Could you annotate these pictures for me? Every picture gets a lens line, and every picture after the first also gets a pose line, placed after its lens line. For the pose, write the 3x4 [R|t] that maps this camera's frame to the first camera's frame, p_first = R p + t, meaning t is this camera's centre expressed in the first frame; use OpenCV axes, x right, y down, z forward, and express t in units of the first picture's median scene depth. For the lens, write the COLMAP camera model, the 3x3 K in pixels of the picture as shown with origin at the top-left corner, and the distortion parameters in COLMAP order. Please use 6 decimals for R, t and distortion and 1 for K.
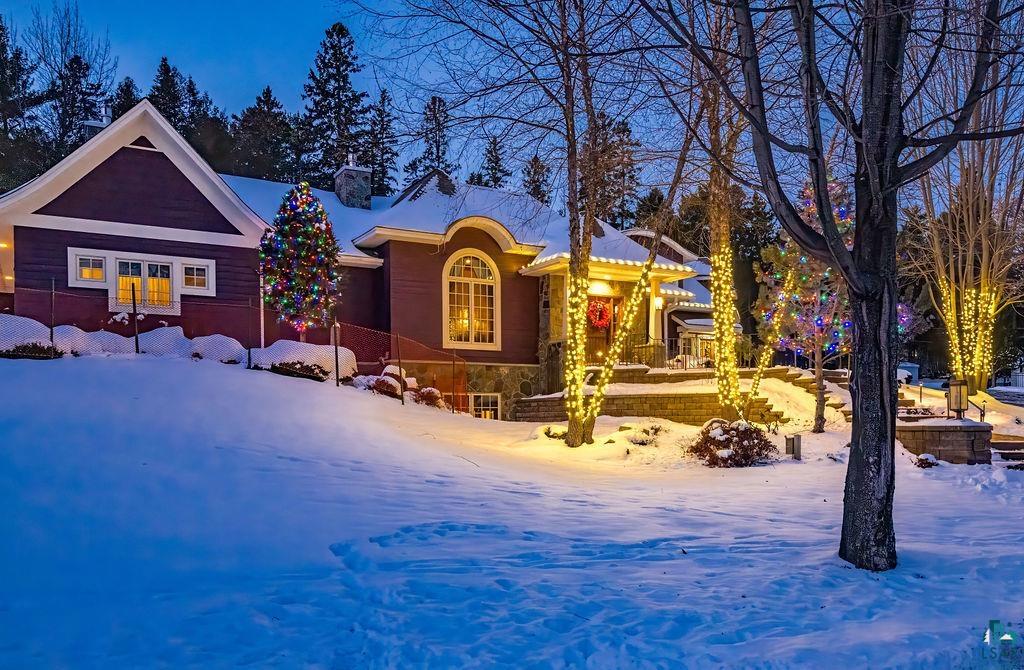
lens RADIAL K [[722.1, 0, 488.4], [0, 722.1, 373.4], [0, 0, 1]] dist [-0.005323, -0.002997]
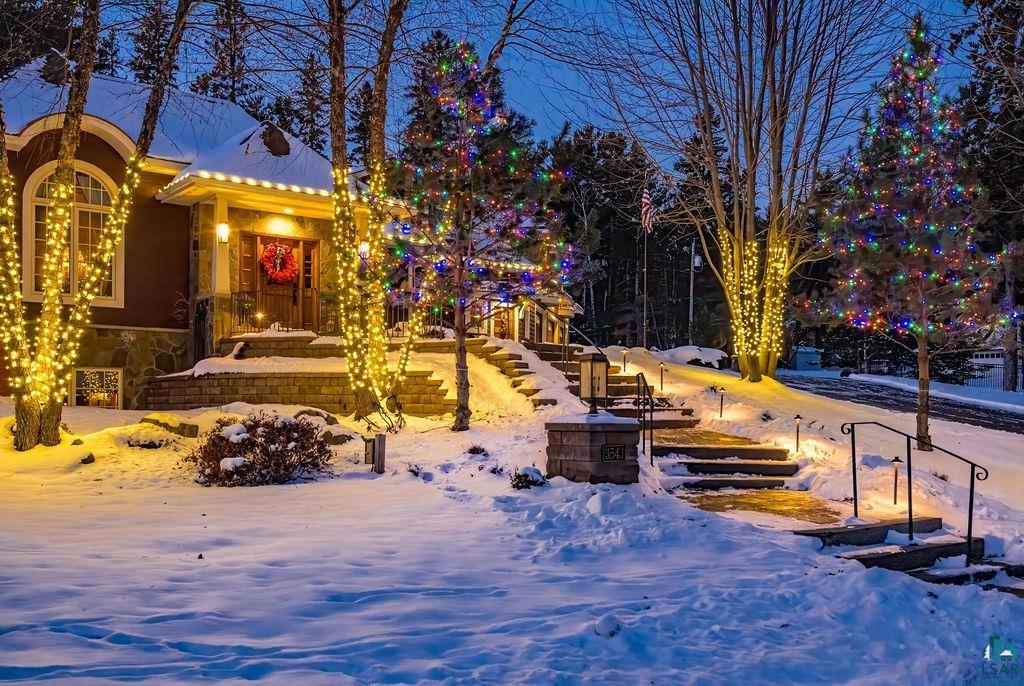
lens RADIAL K [[824.9, 0, 512.6], [0, 824.9, 343.0], [0, 0, 1]] dist [-0.003700, -0.005333]
pose [[0.992524, 0.021274, 0.120182, 0.316444], [-0.019423, 0.999674, -0.016558, 0.008845], [-0.120495, 0.014100, 0.992614, 0.169924]]
